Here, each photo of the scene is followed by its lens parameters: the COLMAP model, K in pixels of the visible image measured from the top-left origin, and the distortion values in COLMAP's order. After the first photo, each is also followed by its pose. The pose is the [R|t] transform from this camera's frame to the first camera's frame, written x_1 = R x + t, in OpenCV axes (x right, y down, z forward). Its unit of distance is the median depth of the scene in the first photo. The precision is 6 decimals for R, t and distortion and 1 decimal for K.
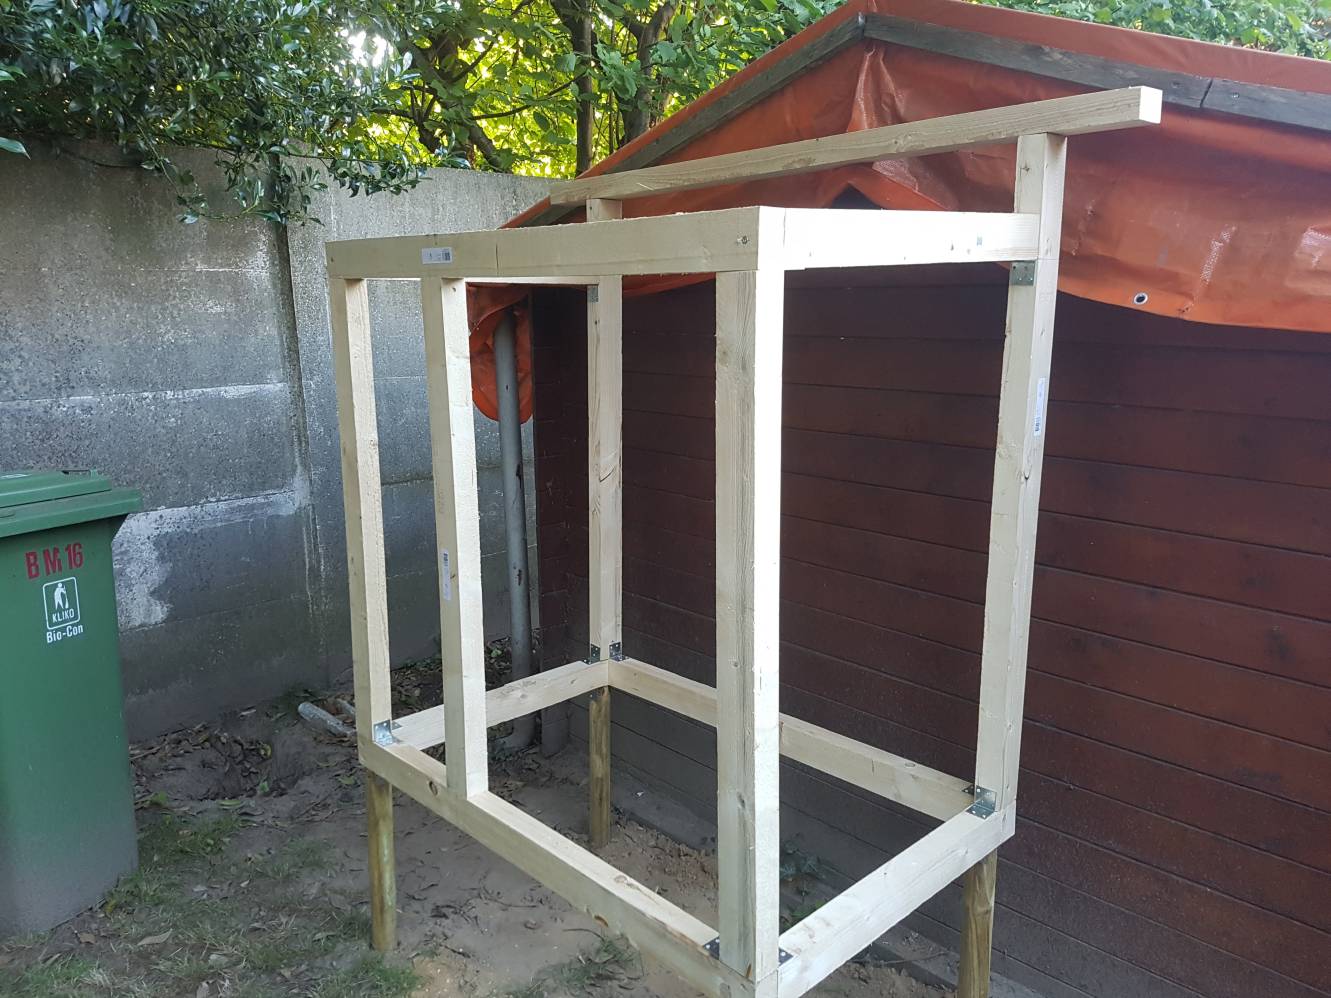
lens RADIAL K [[1030.6, 0, 654.8], [0, 1030.6, 513.0], [0, 0, 1]] dist [0.142904, -0.246064]
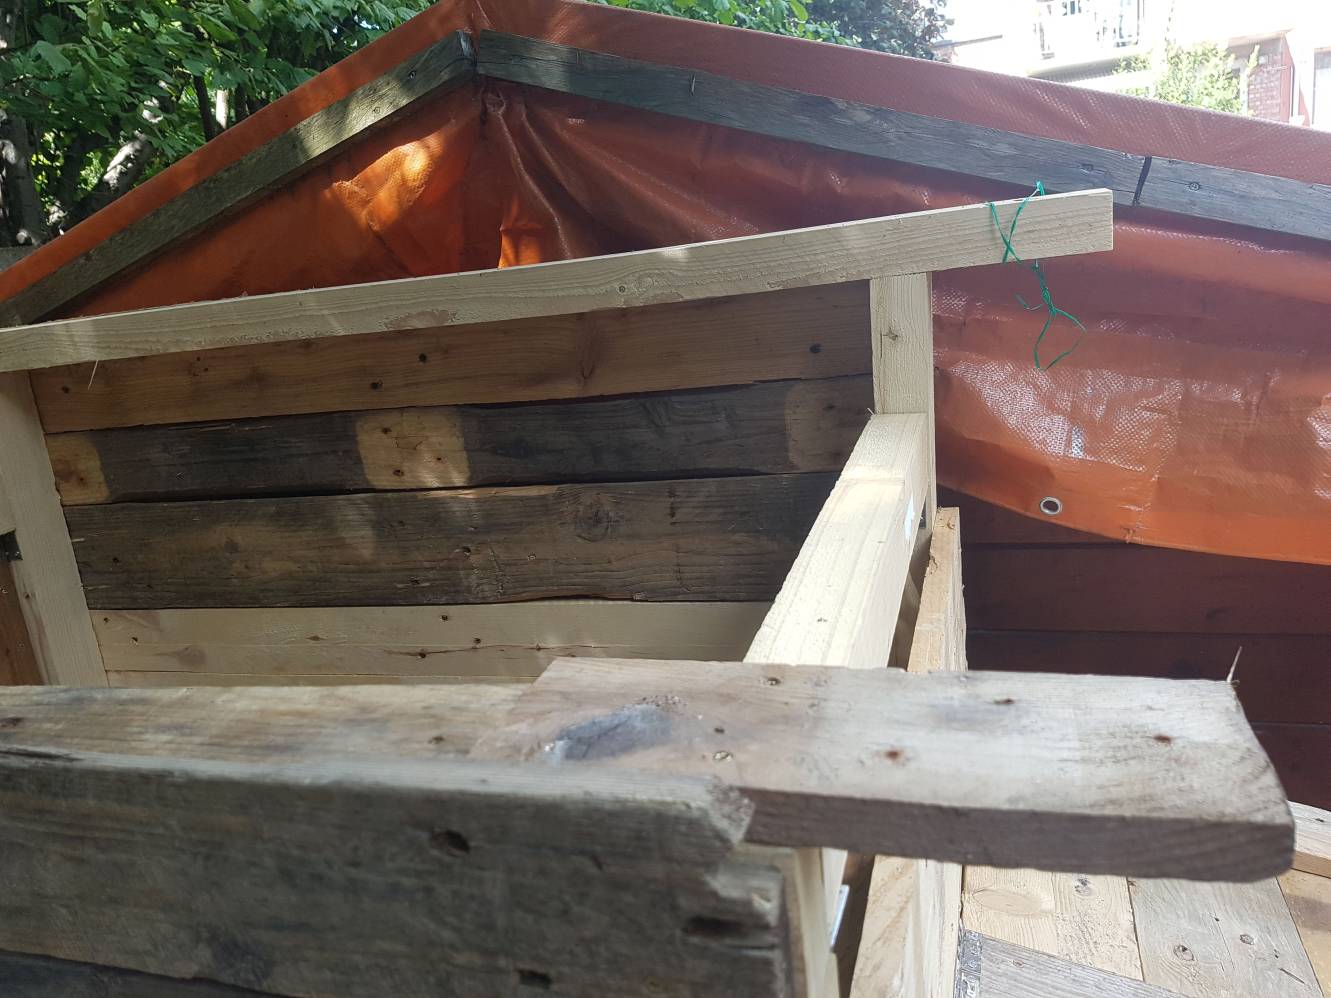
lens RADIAL K [[1003.7, 0, 665.8], [0, 1003.7, 494.7], [0, 0, 1]] dist [0.188329, -0.310495]
pose [[0.864089, -0.210970, 0.456992, -0.005812], [0.203101, 0.976867, 0.066943, -0.150074], [-0.460543, 0.034971, 0.886948, 0.286071]]
